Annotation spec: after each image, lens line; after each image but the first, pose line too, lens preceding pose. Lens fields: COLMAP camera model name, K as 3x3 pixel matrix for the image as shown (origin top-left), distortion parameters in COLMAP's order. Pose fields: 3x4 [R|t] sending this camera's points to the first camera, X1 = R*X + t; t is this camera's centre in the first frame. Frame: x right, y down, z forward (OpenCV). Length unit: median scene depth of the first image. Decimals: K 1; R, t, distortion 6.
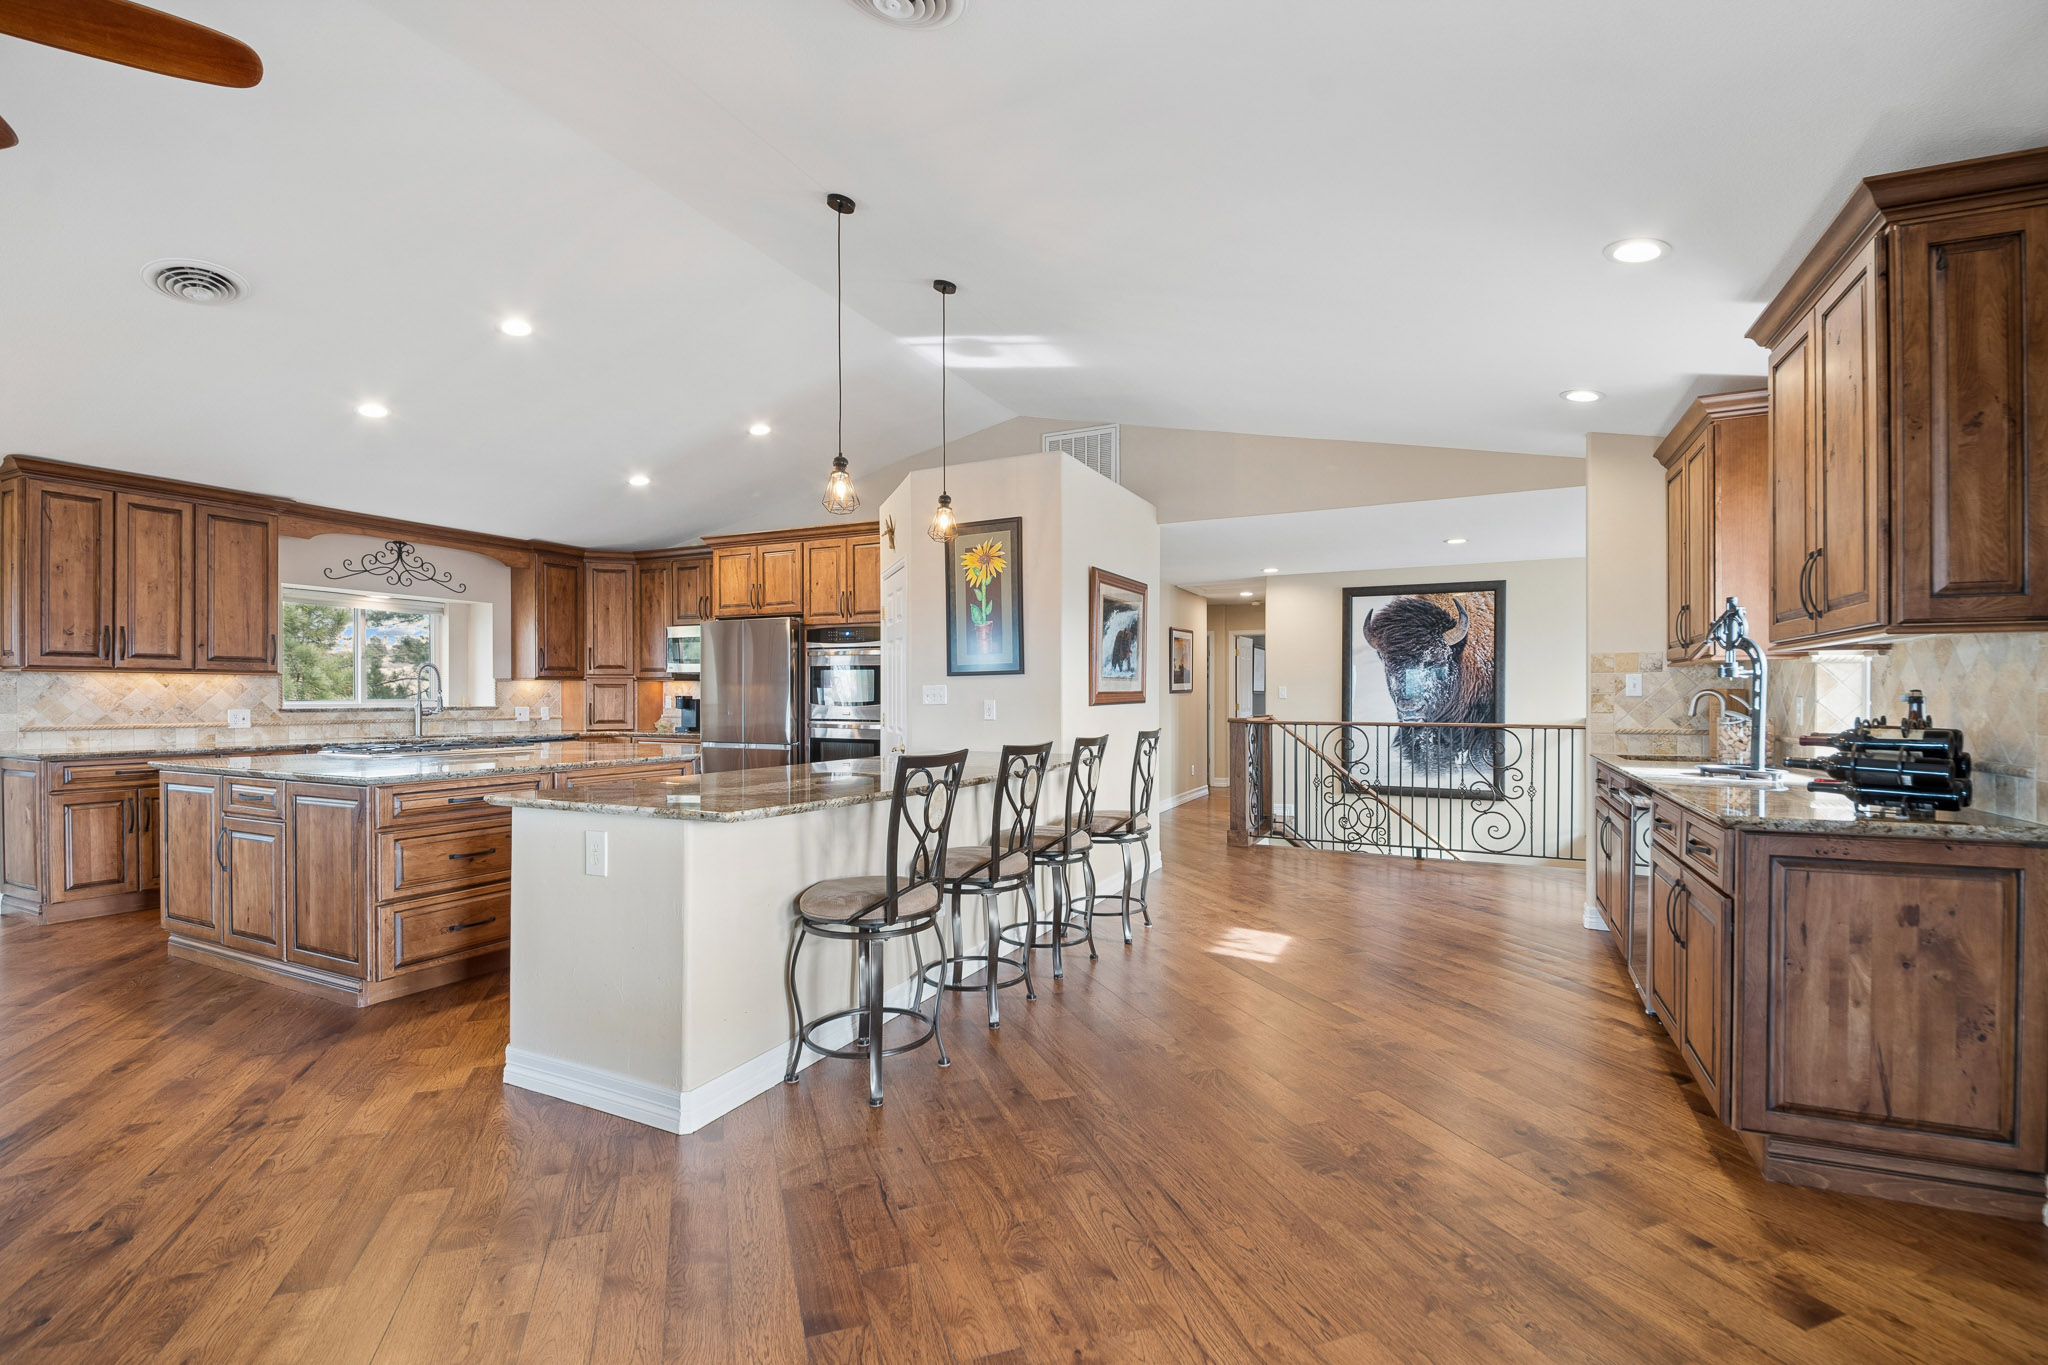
lens RADIAL K [[858.4, 0, 996.2], [0, 858.4, 701.1], [0, 0, 1]] dist [0.000046, -0.005795]
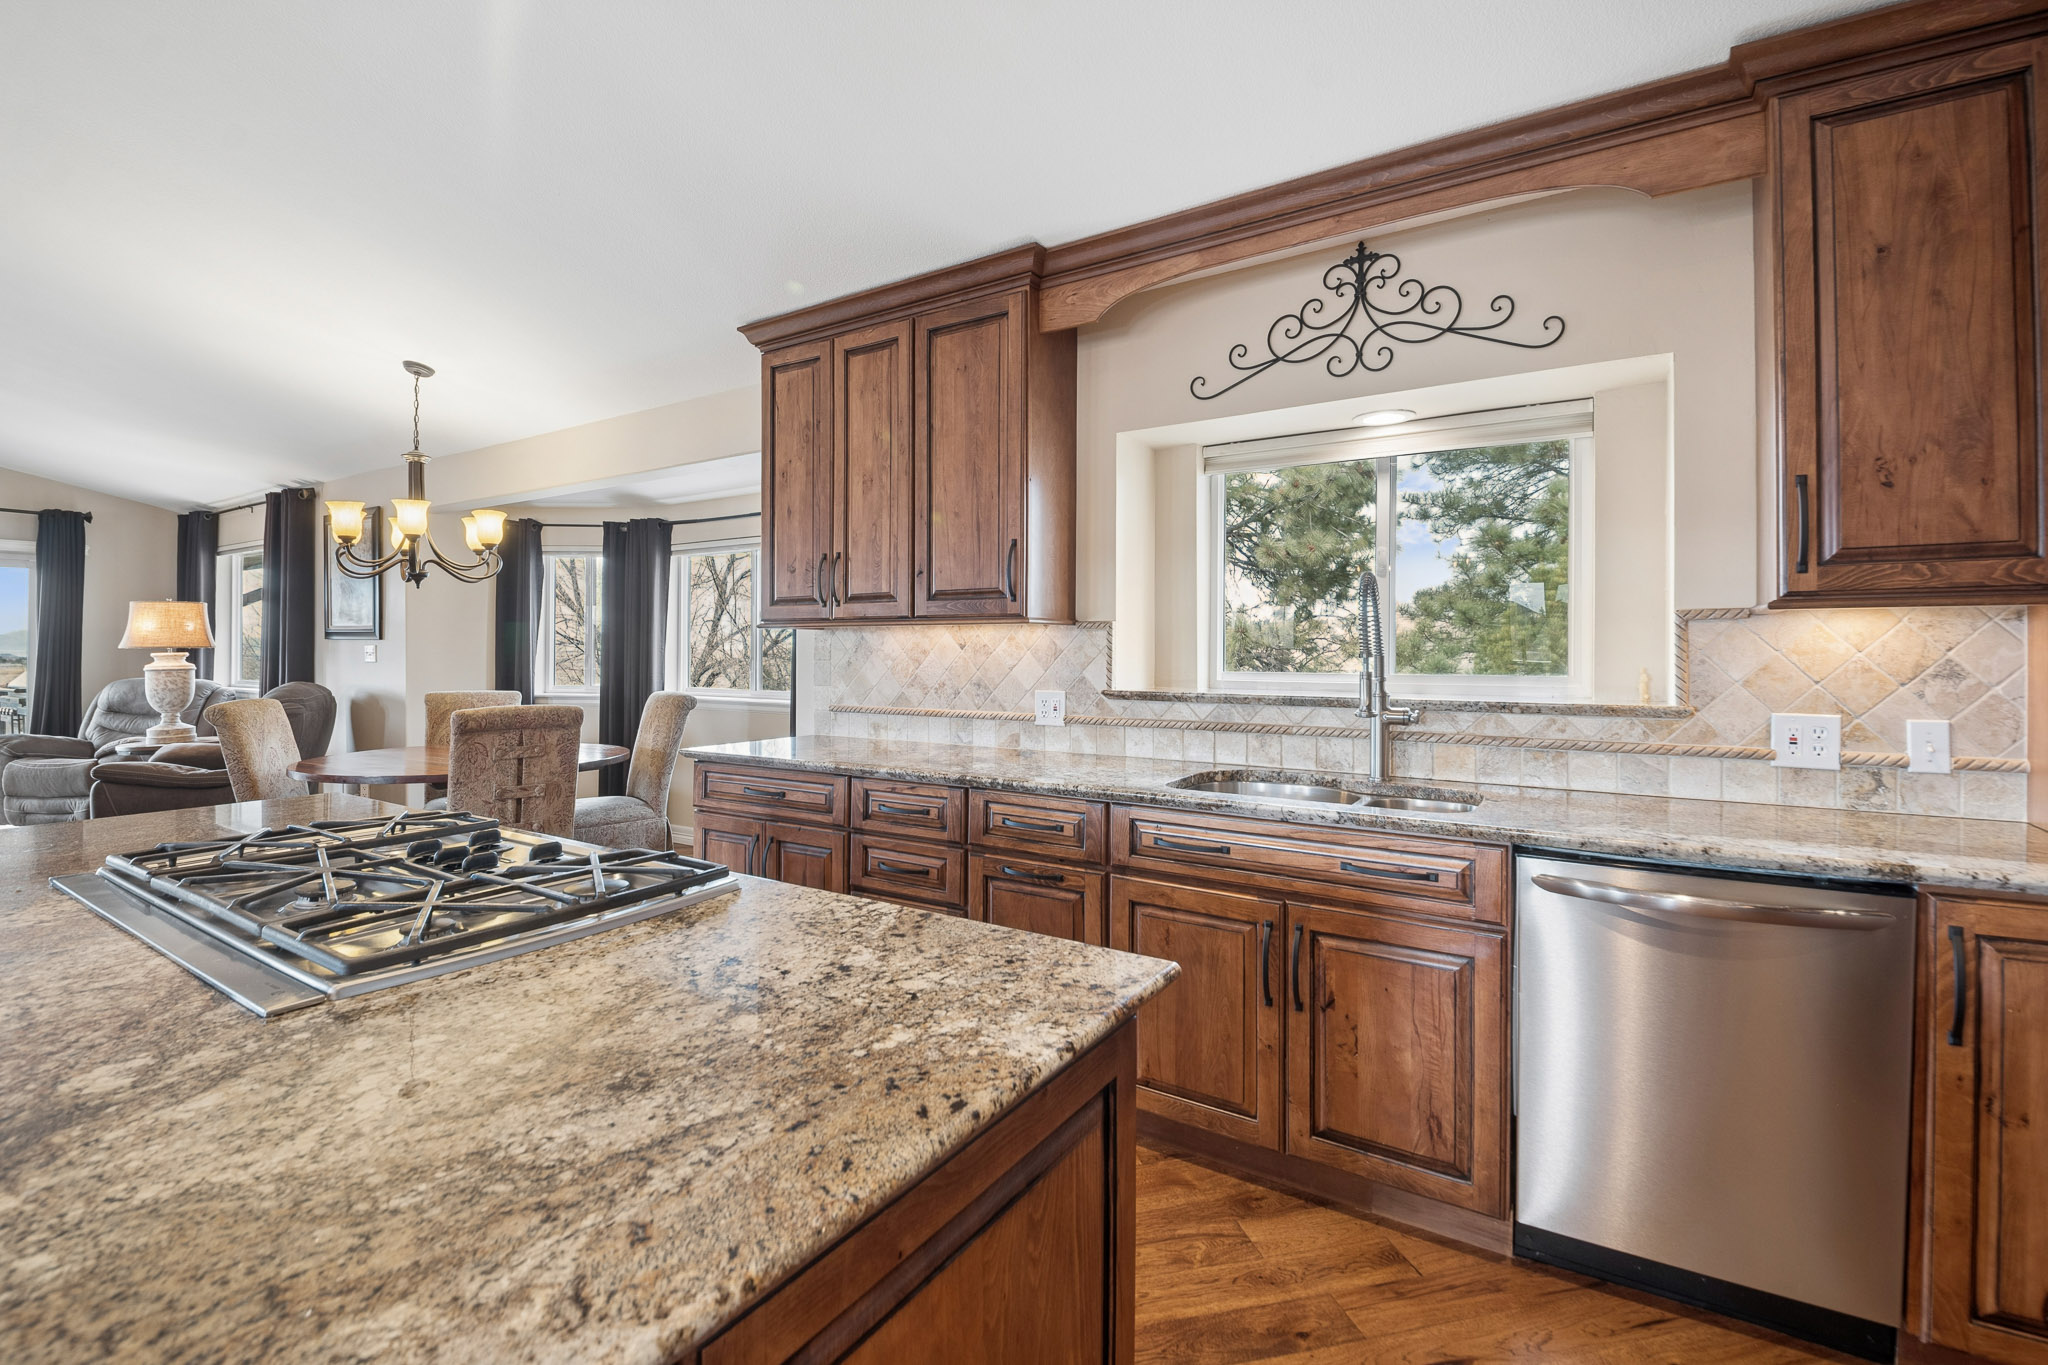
lens RADIAL K [[920.9, 0, 1026.6], [0, 920.9, 640.6], [0, 0, 1]] dist [0.002245, -0.006453]
pose [[-0.118421, -0.003853, -0.992956, -0.351520], [-0.002118, 0.999991, -0.003628, -0.019869], [0.992961, 0.001673, -0.118428, 1.140442]]
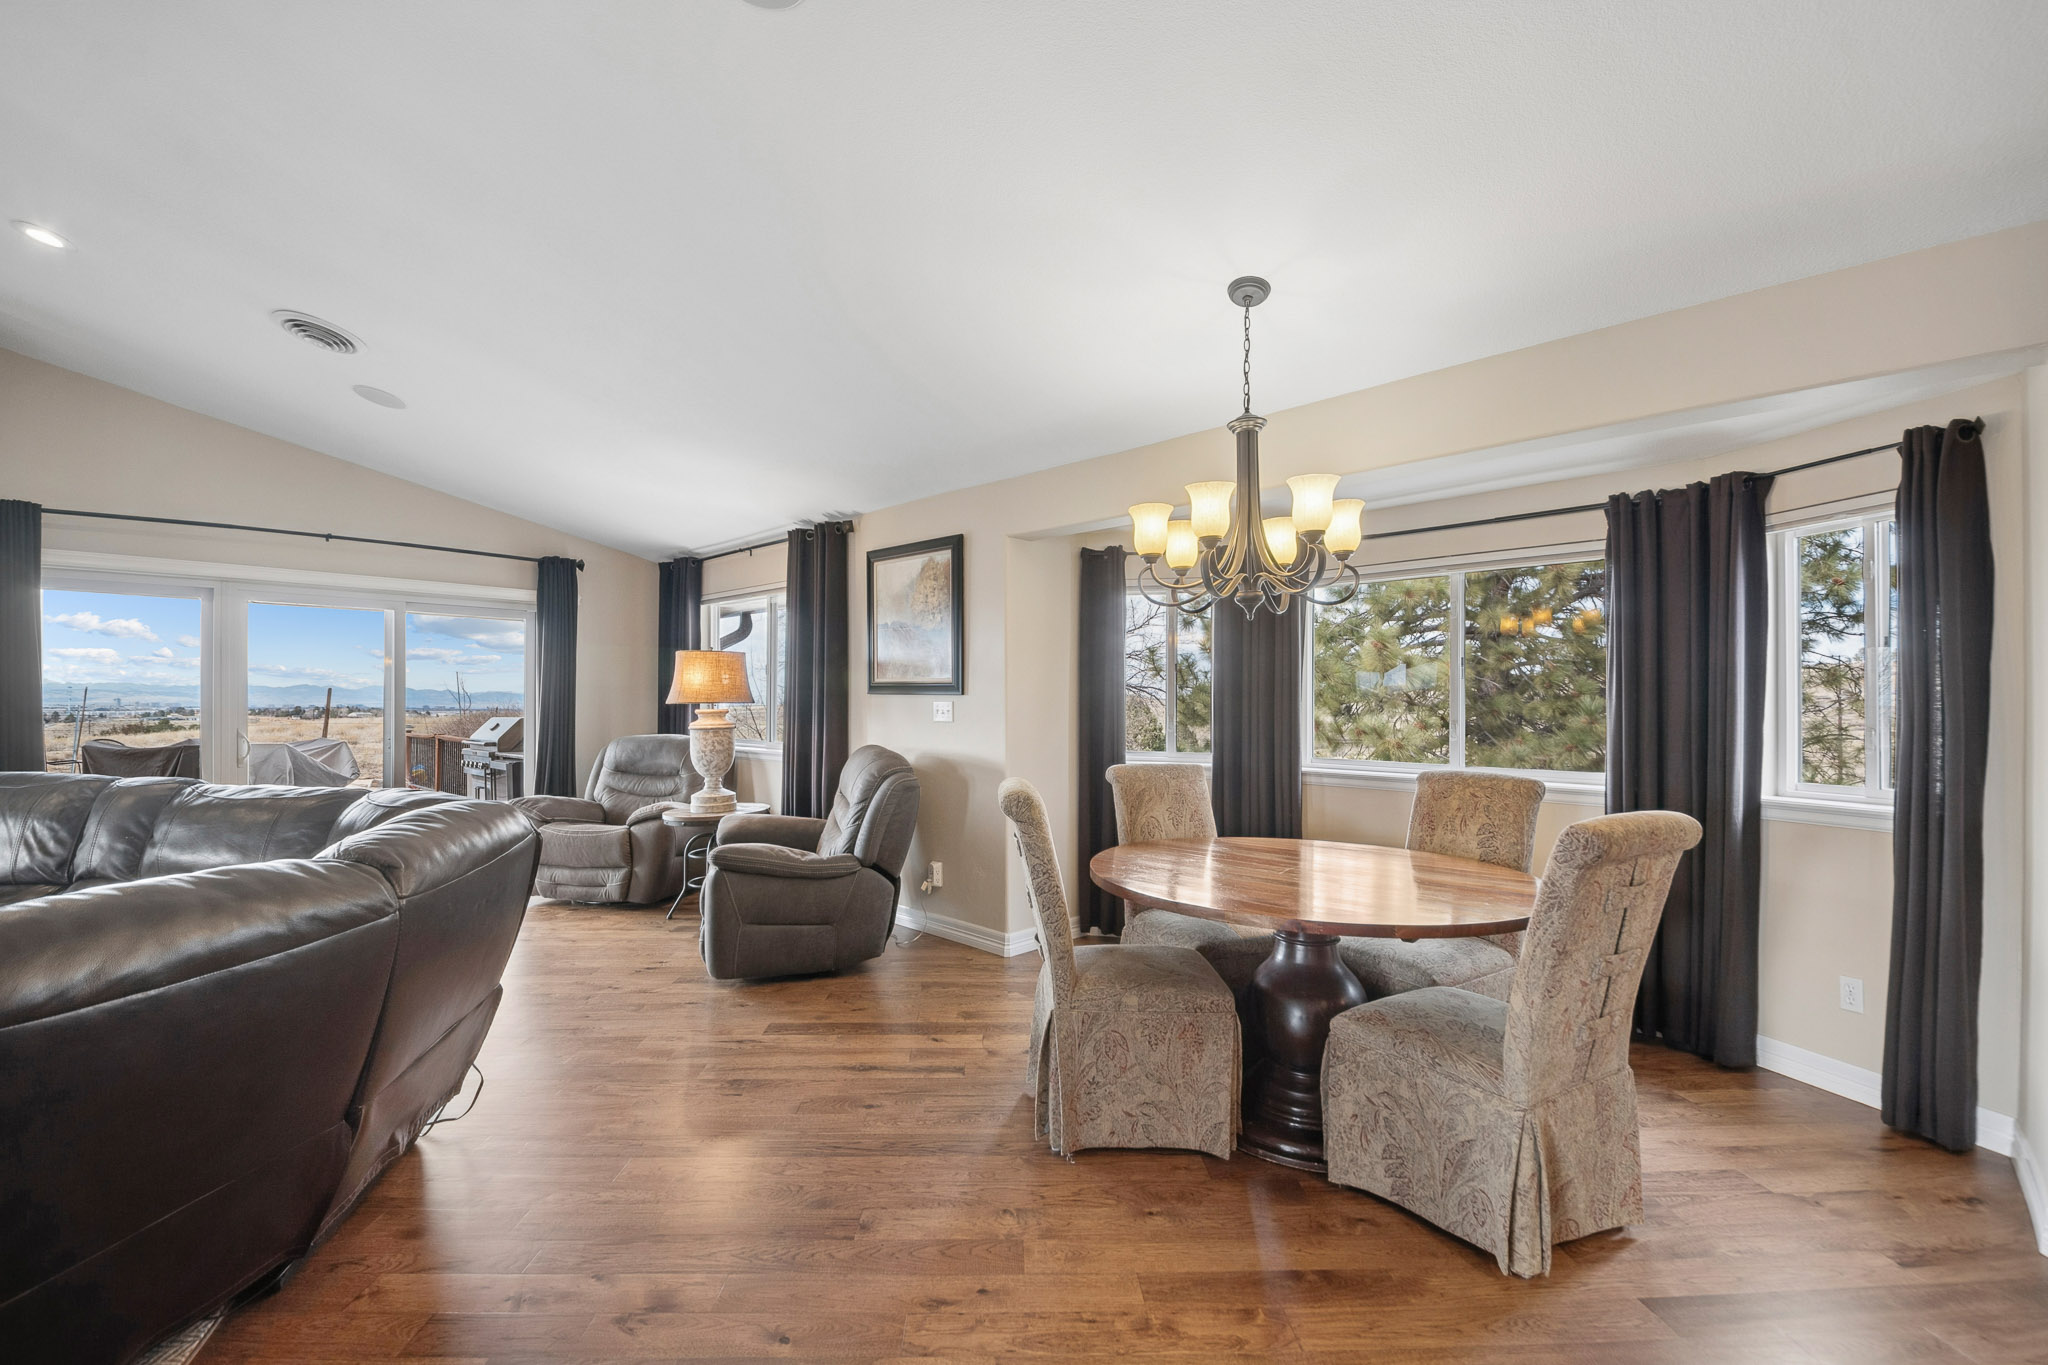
lens RADIAL K [[823.4, 0, 1041.9], [0, 823.4, 703.3], [0, 0, 1]] dist [-0.022302, -0.001825]
pose [[-0.260540, -0.006636, -0.965440, -0.589379], [-0.012571, 0.999915, -0.003481, -0.013741], [0.965381, 0.011229, -0.260602, 0.533762]]
